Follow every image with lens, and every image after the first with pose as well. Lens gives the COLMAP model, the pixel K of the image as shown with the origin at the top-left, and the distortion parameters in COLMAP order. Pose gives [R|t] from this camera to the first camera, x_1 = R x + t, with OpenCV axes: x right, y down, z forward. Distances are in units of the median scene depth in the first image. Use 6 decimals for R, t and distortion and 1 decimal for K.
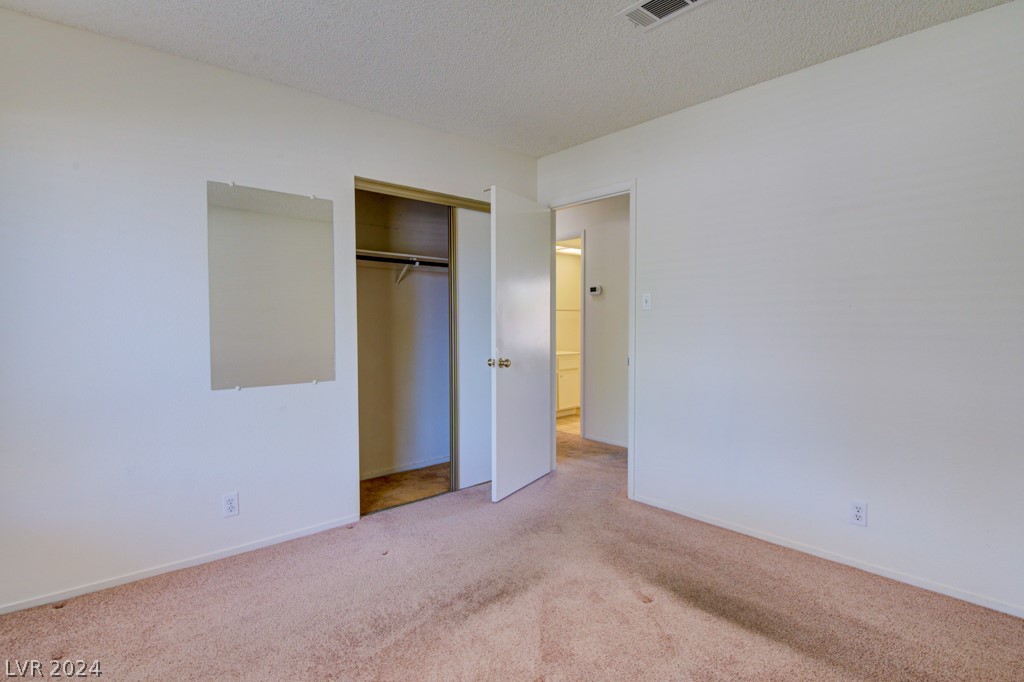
lens RADIAL K [[506.1, 0, 512.0], [0, 506.1, 341.0], [0, 0, 1]] dist [0.015448, -0.028419]
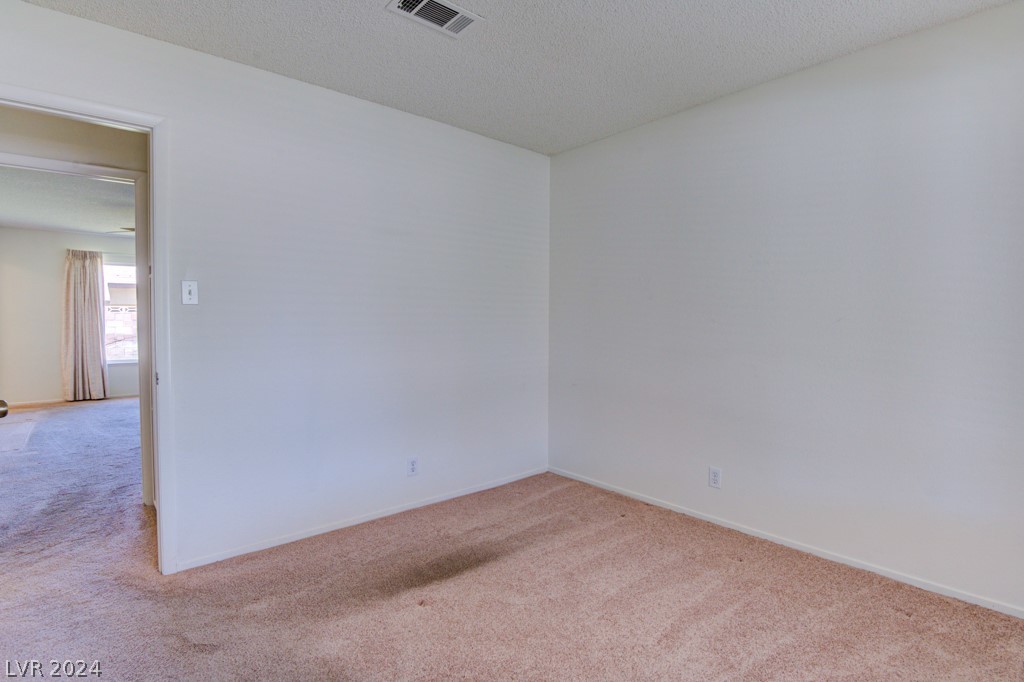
lens RADIAL K [[506.1, 0, 512.0], [0, 506.1, 341.0], [0, 0, 1]] dist [0.015448, -0.028419]
pose [[0.020186, -0.034406, 0.999204, -0.582787], [0.036367, 0.998772, 0.033657, -0.020114], [-0.999135, 0.035659, 0.021412, 0.661882]]
